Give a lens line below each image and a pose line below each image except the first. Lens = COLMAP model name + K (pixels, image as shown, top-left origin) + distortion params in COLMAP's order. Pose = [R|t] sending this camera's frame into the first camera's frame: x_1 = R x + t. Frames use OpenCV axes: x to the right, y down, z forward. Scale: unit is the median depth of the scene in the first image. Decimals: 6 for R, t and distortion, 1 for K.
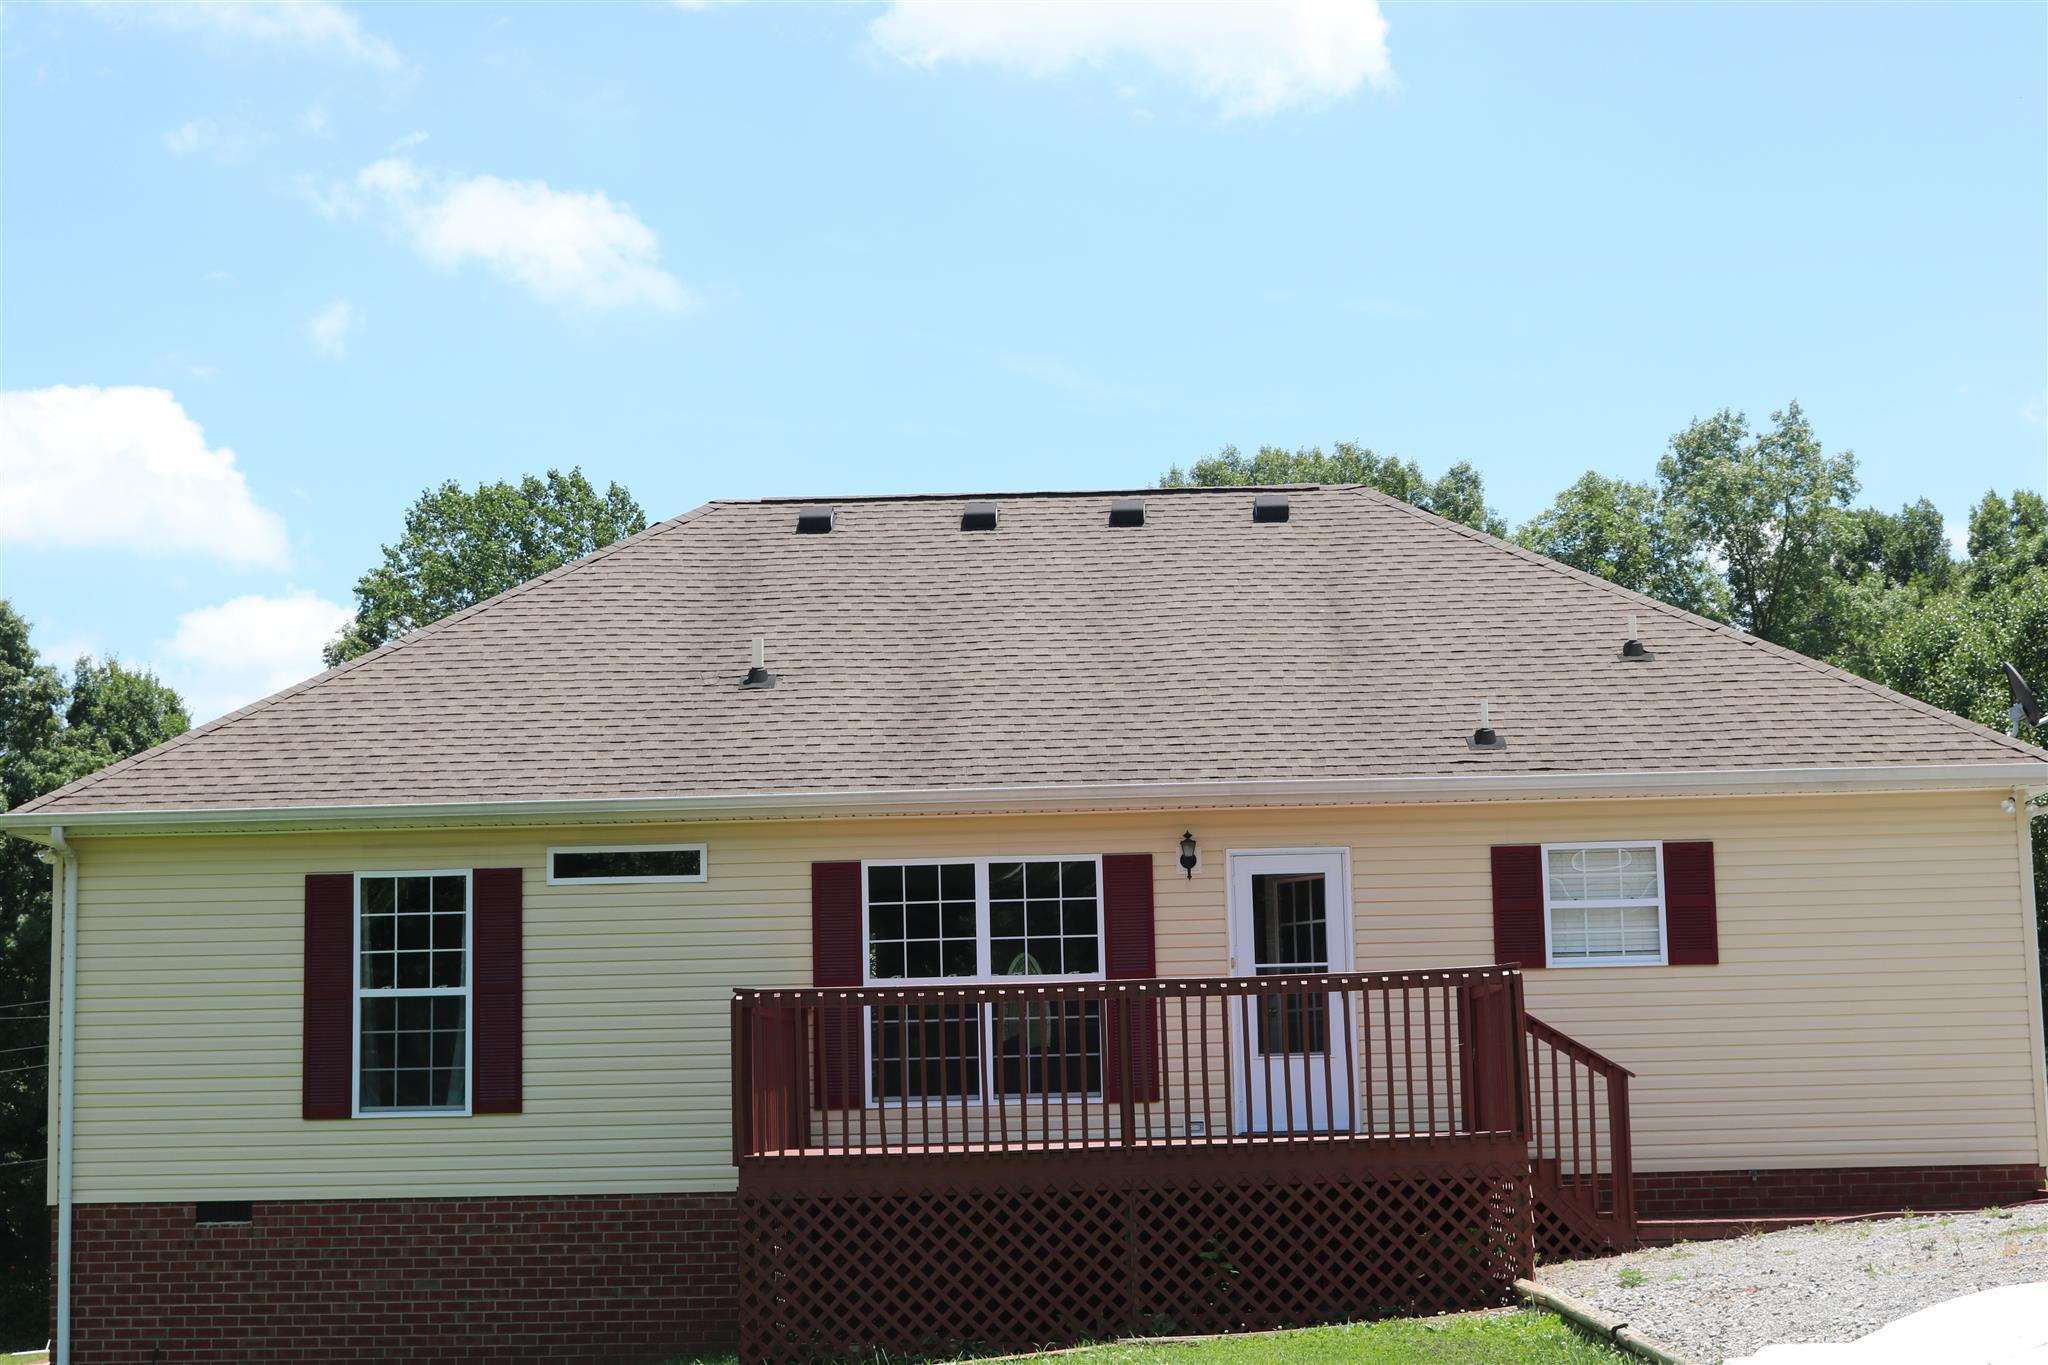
lens RADIAL K [[3099.0, 0, 1024.0], [0, 3099.0, 682.5], [0, 0, 1]] dist [-0.054633, -0.049058]
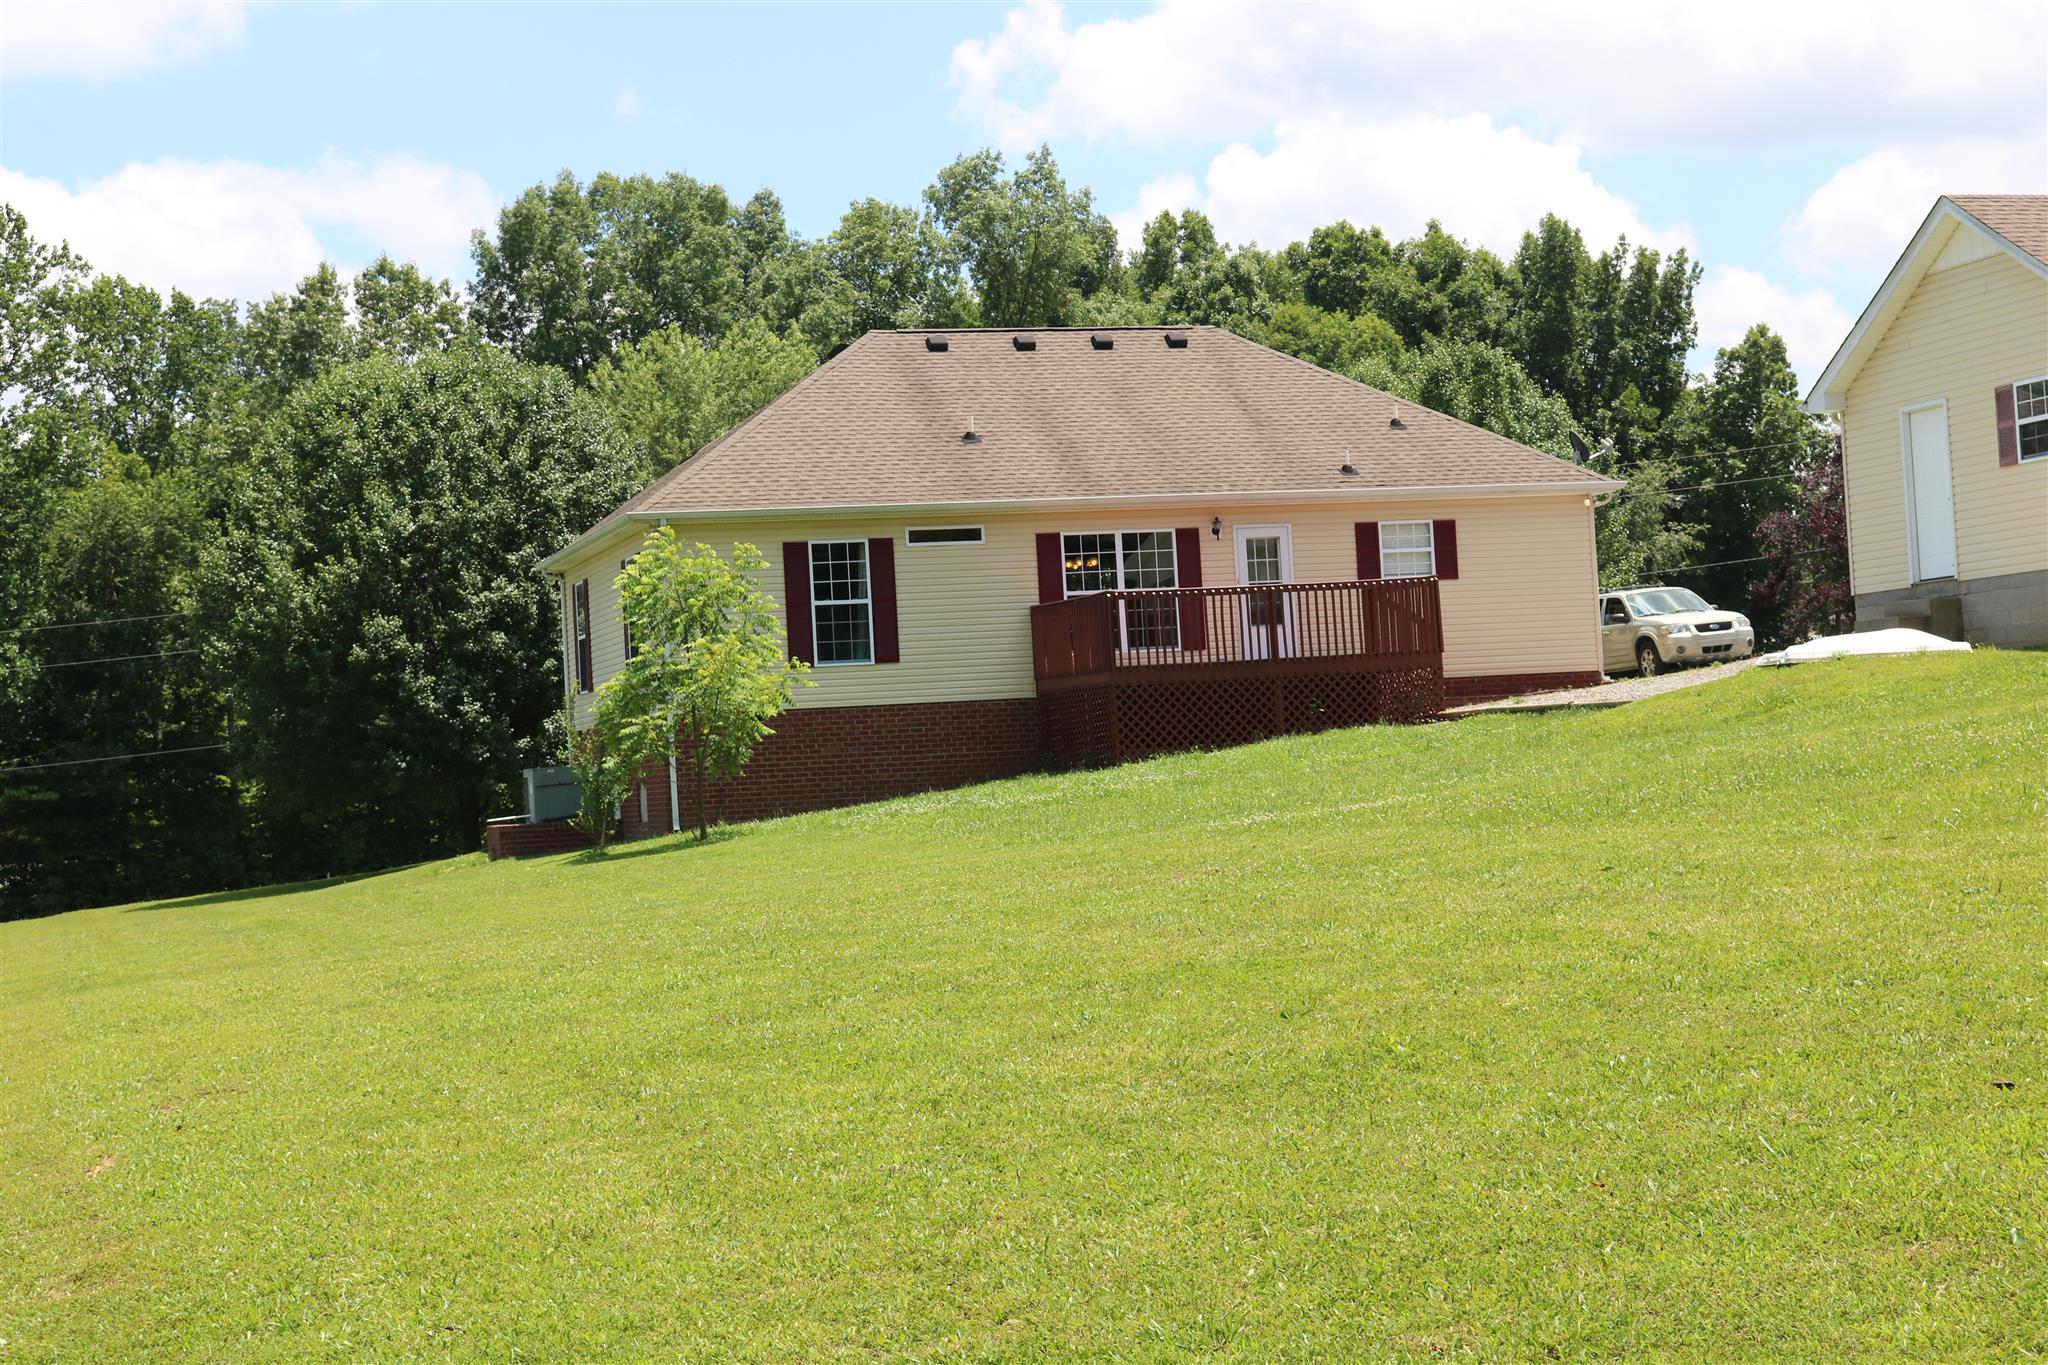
lens RADIAL K [[3099.0, 0, 1024.0], [0, 3099.0, 682.5], [0, 0, 1]] dist [-0.054633, -0.049058]
pose [[0.955859, -0.022849, 0.292935, -0.659198], [-0.008200, 0.994509, 0.104331, -0.053914], [-0.293711, -0.102128, 0.950423, -0.891636]]
